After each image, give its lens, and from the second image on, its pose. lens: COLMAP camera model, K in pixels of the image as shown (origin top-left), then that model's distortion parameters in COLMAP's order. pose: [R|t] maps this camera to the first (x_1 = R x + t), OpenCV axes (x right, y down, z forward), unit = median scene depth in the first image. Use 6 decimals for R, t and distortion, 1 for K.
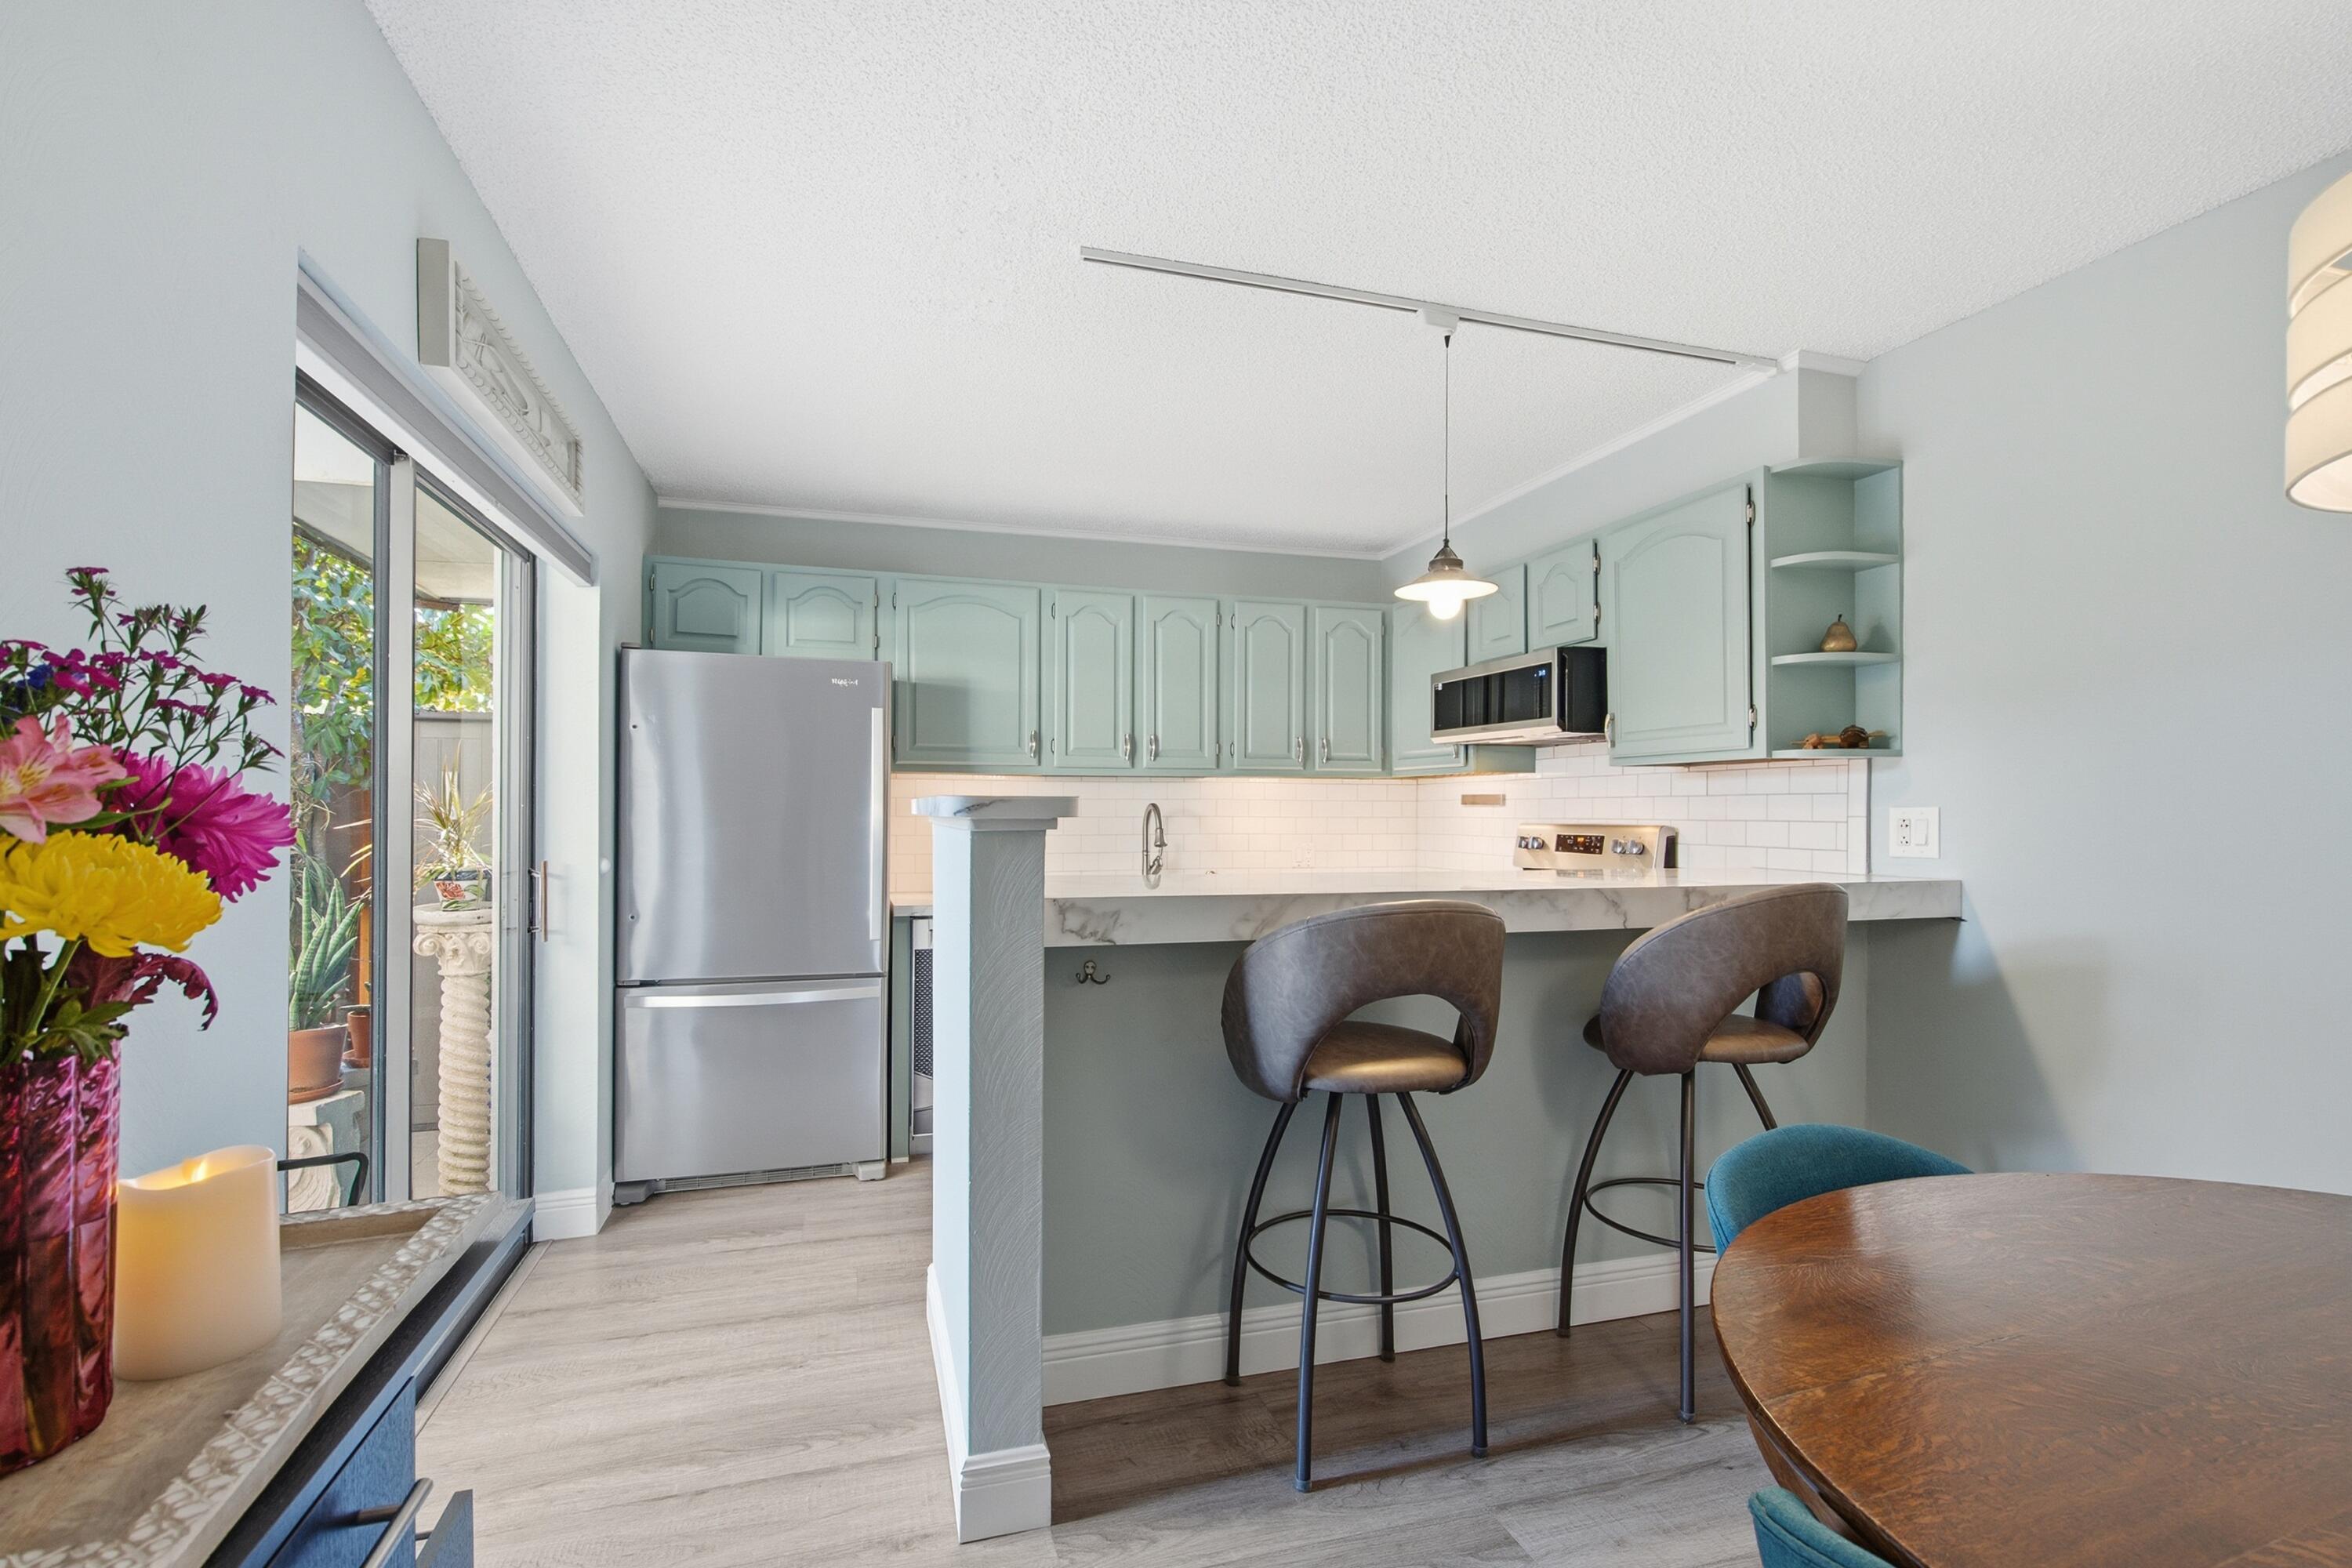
lens RADIAL K [[1058.2, 0, 1175.5], [0, 1058.2, 808.4], [0, 0, 1]] dist [0.001798, 0.000242]
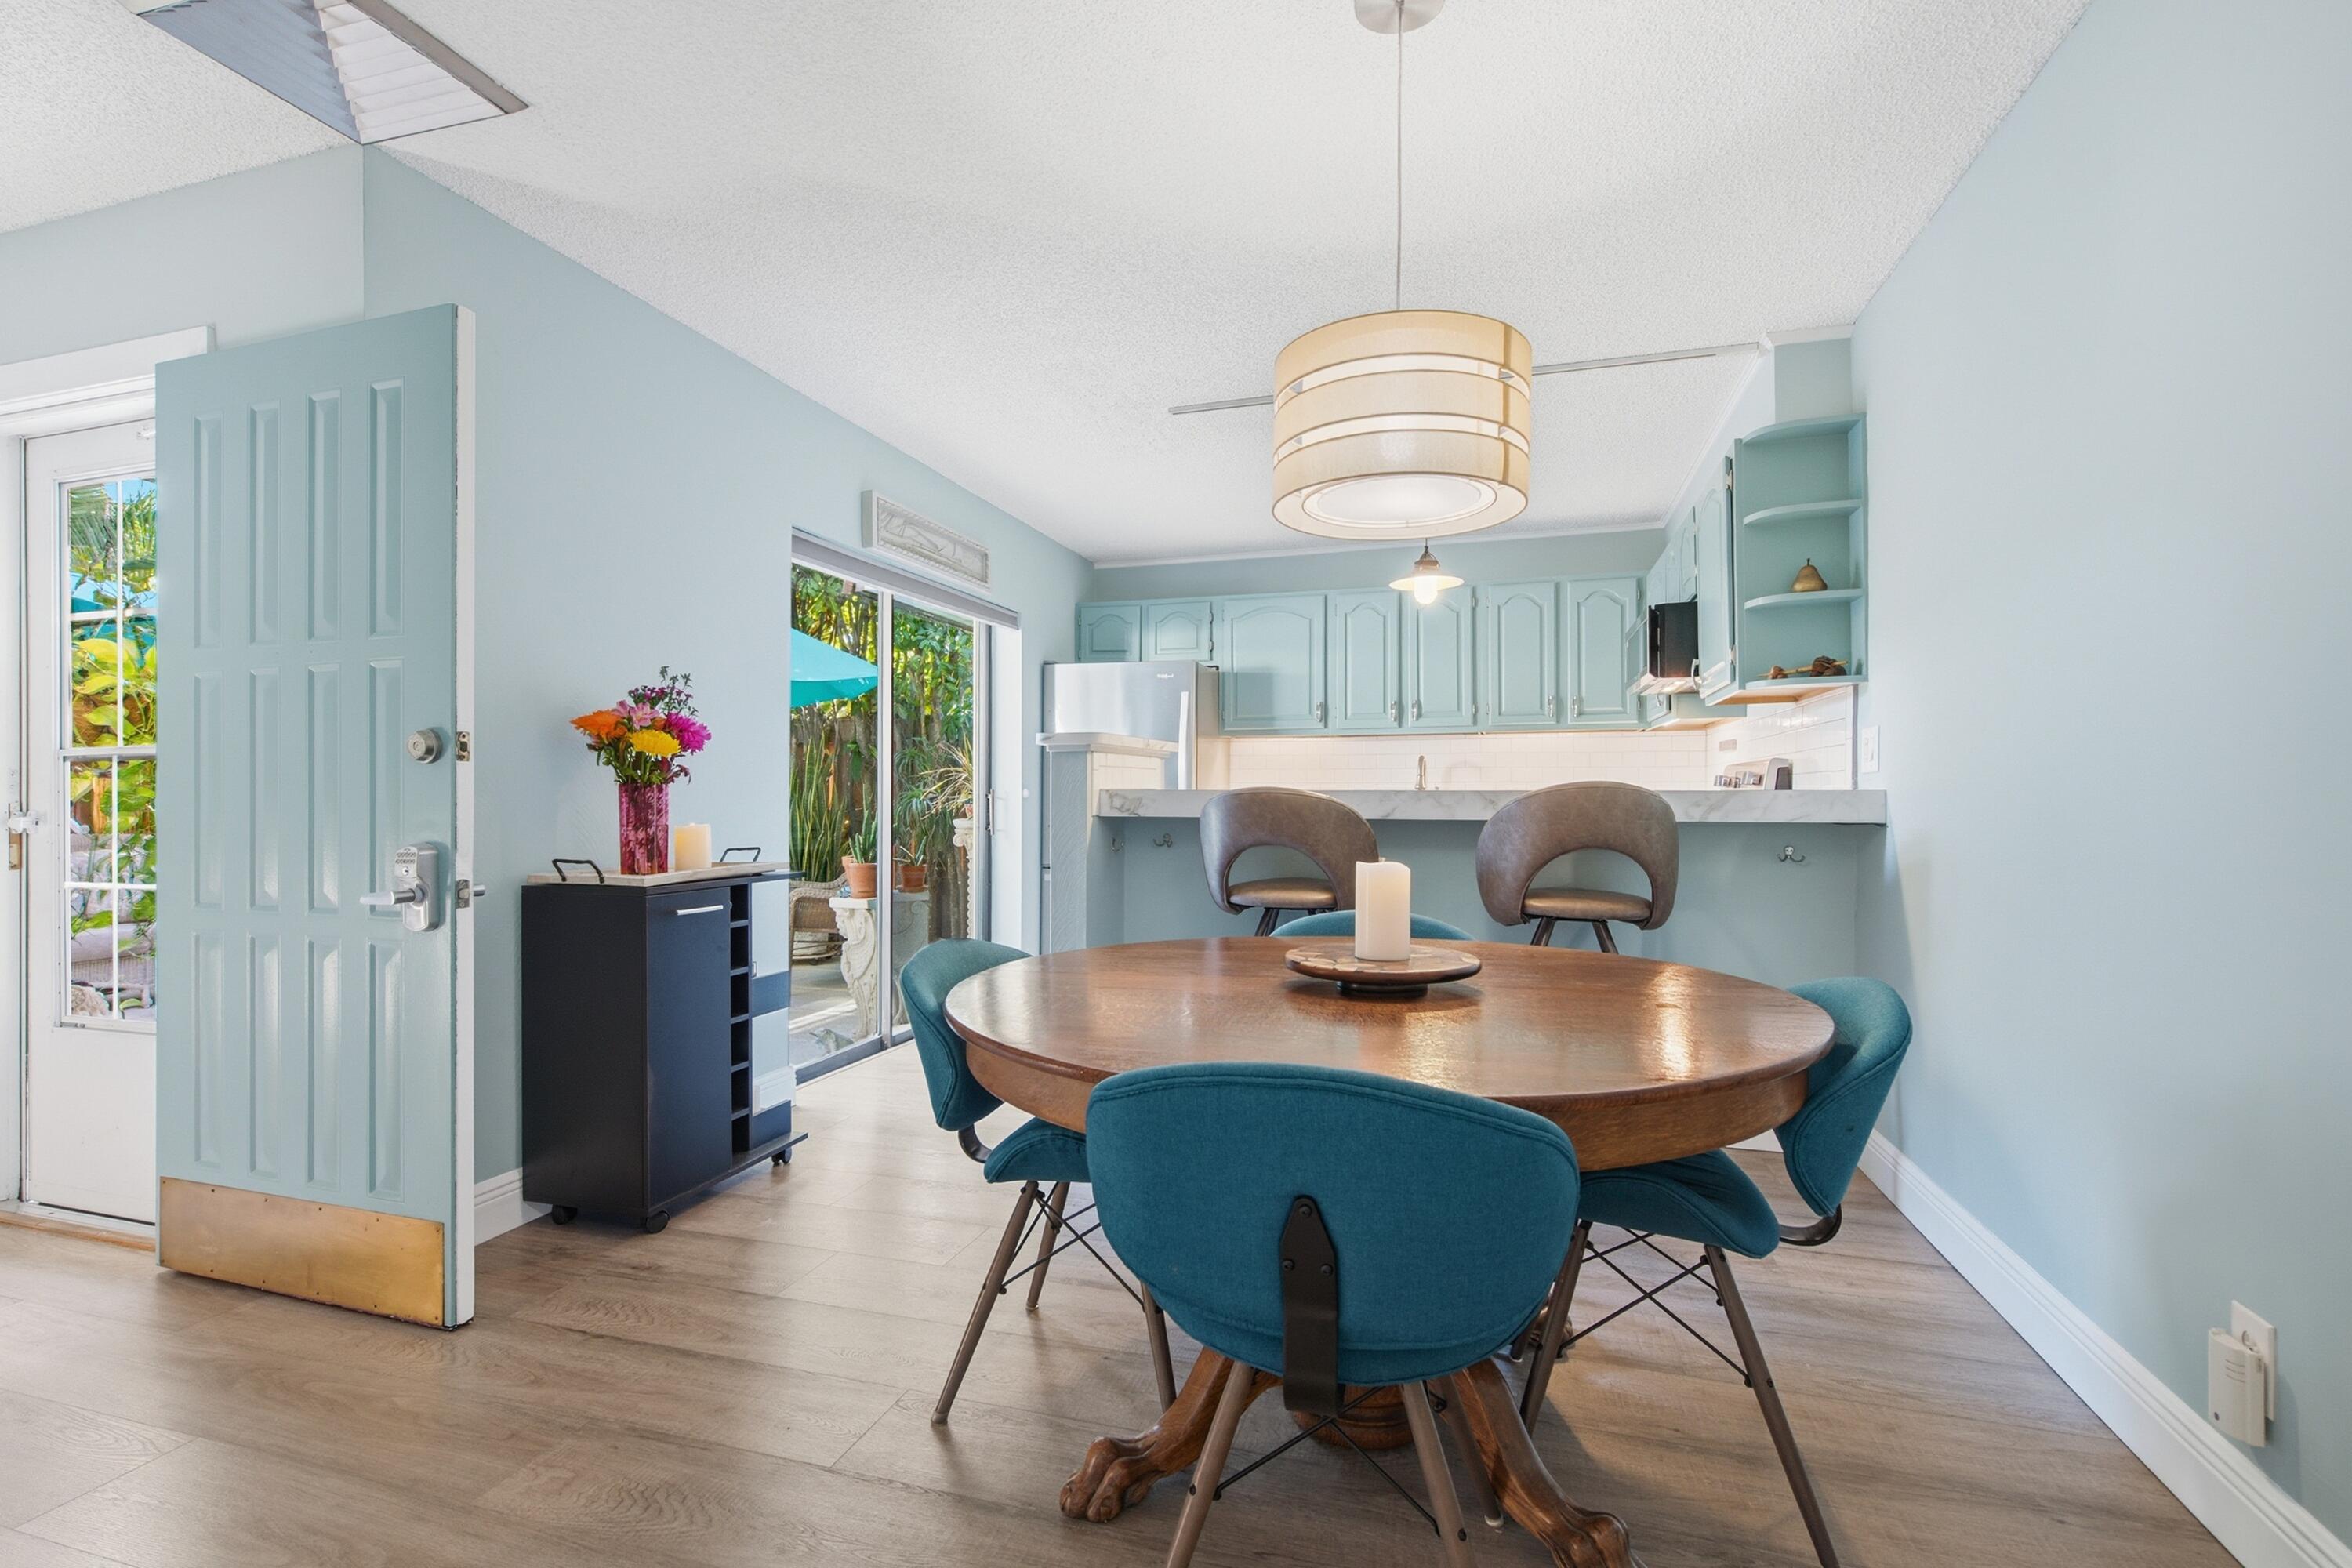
lens RADIAL K [[1044.9, 0, 1176.0], [0, 1044.9, 784.0], [0, 0, 1]] dist [0.000554, 0.000027]
pose [[0.829921, -0.009236, -0.557804, 0.675782], [0.004039, 0.999936, -0.010547, 0.064782], [0.557866, 0.006500, 0.829905, -0.290242]]
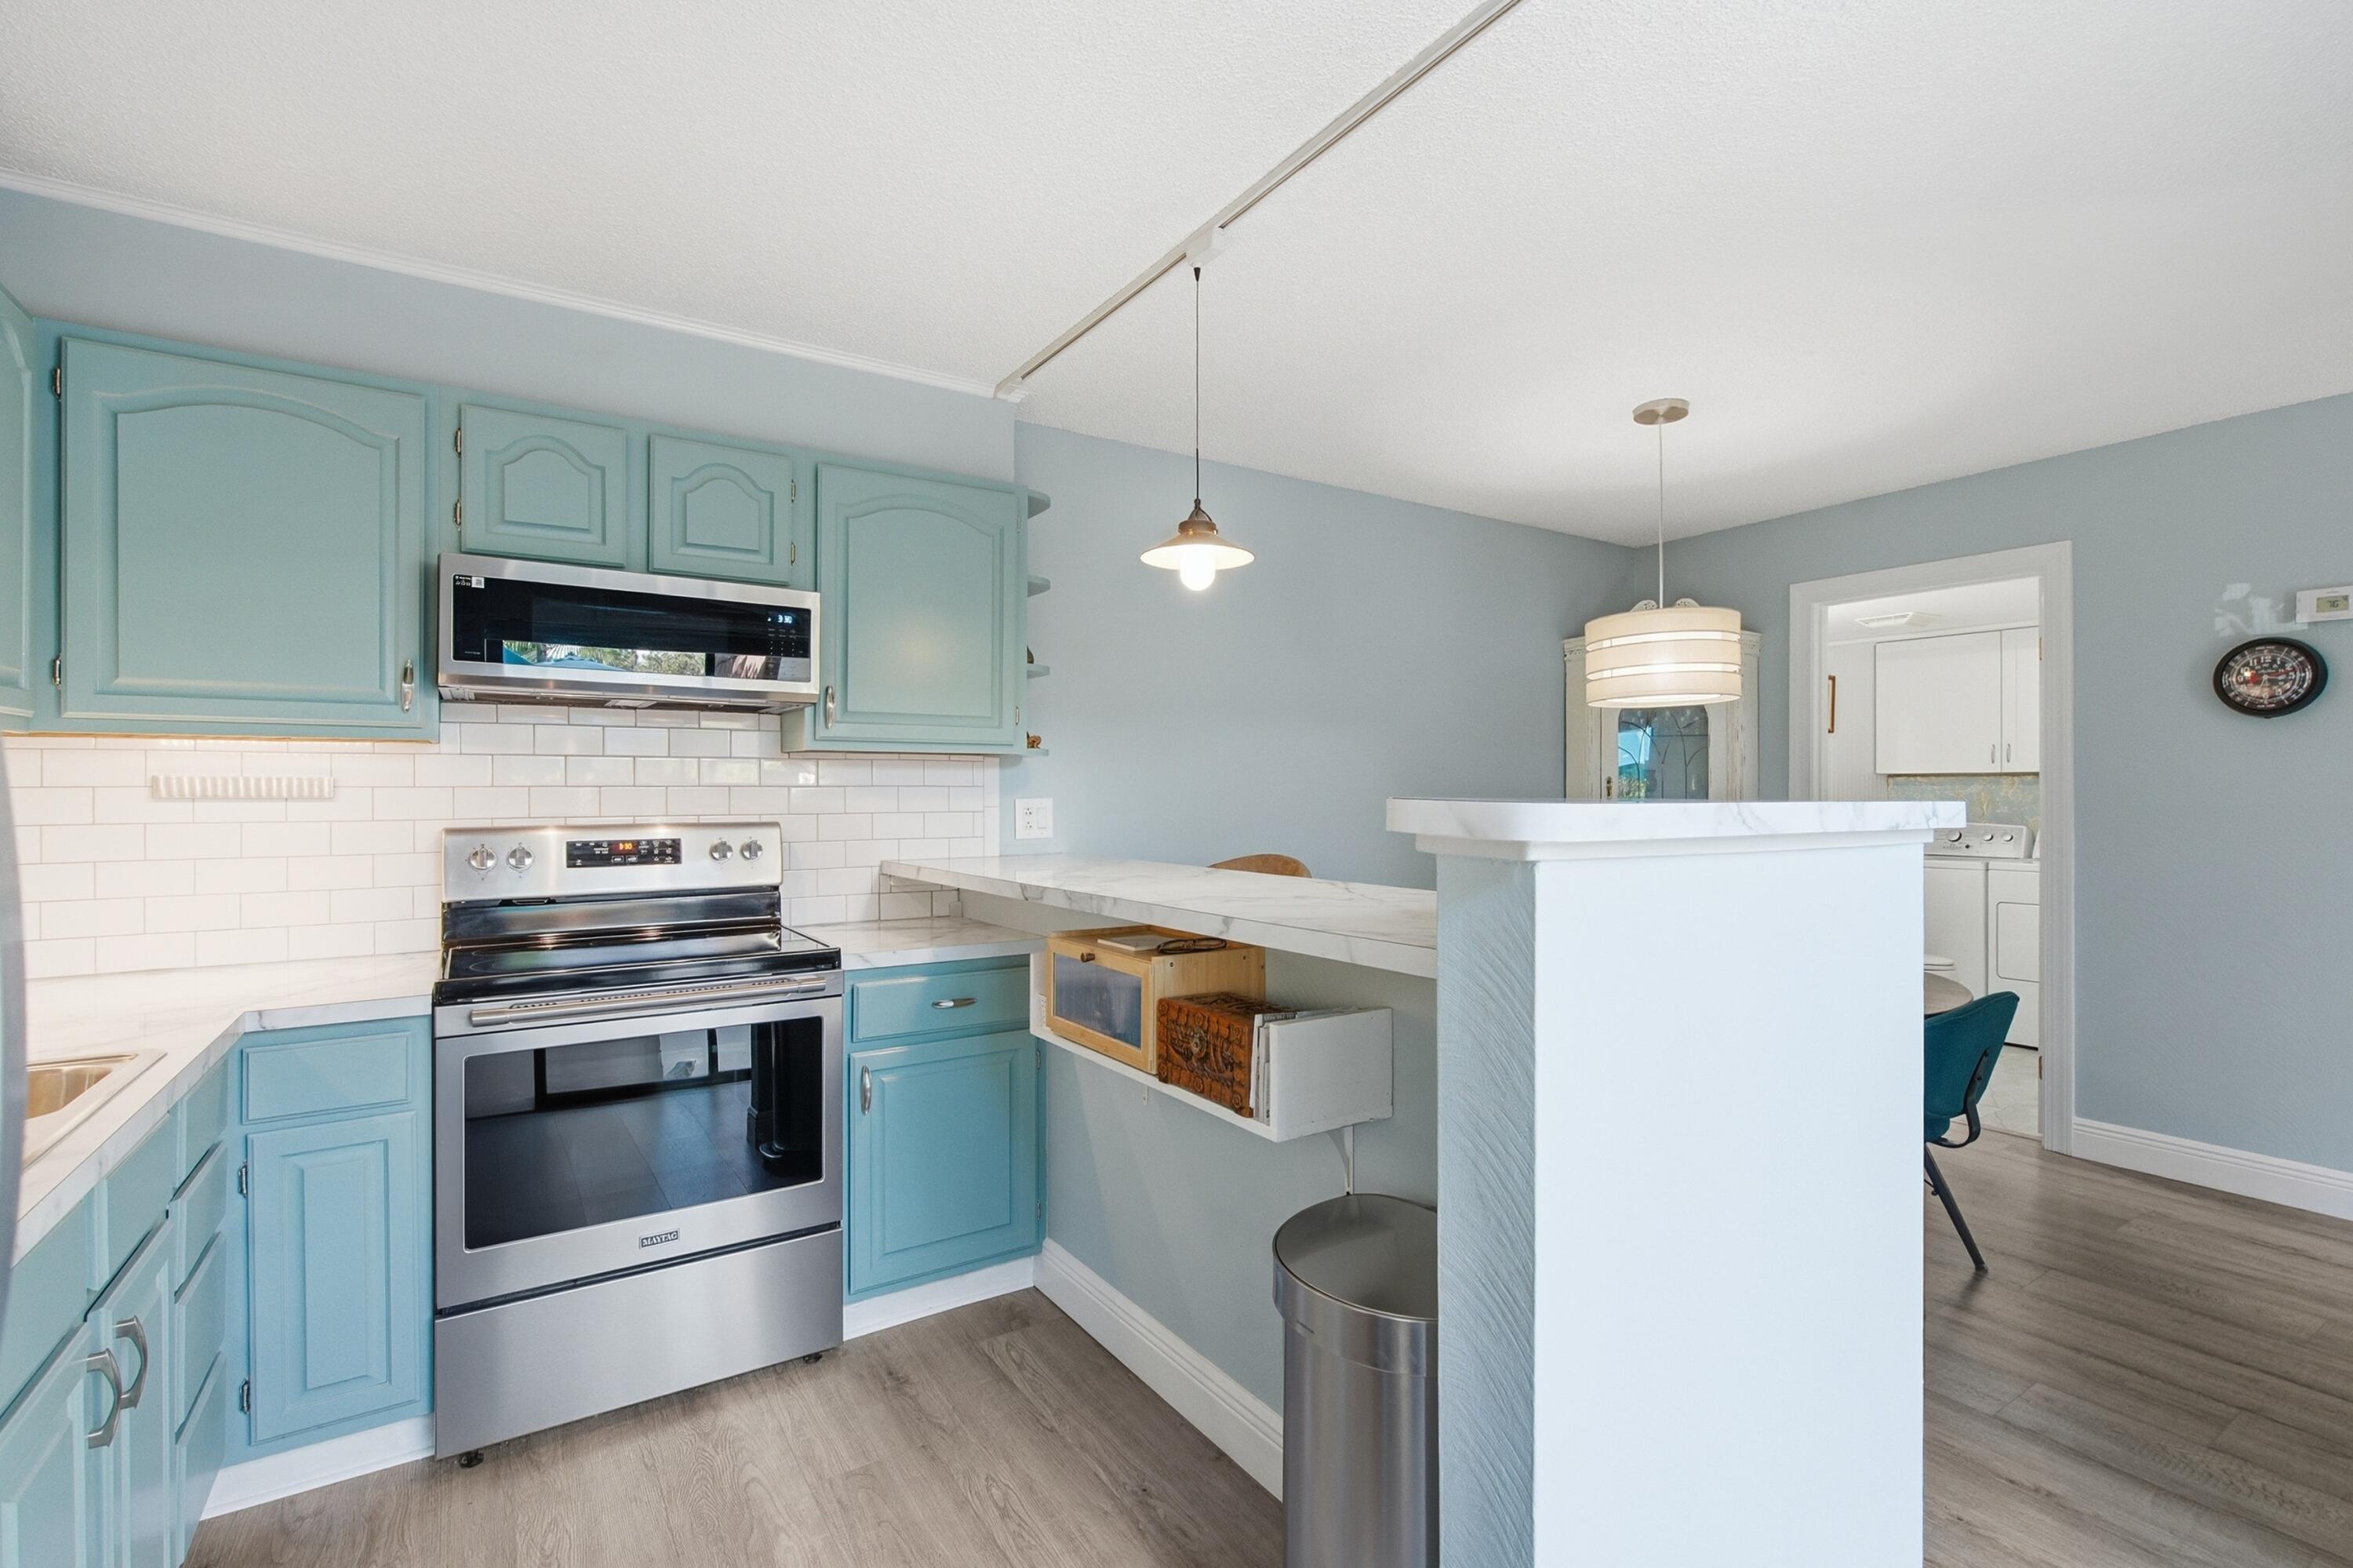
lens RADIAL K [[1058.7, 0, 1176.0], [0, 1058.7, 808.4], [0, 0, 1]] dist [0.001798, 0.000242]
pose [[-0.279434, -0.021816, 0.959917, -0.525185], [-0.002936, 0.999757, 0.021866, -0.016572], [-0.960161, 0.003292, -0.279430, 1.135640]]
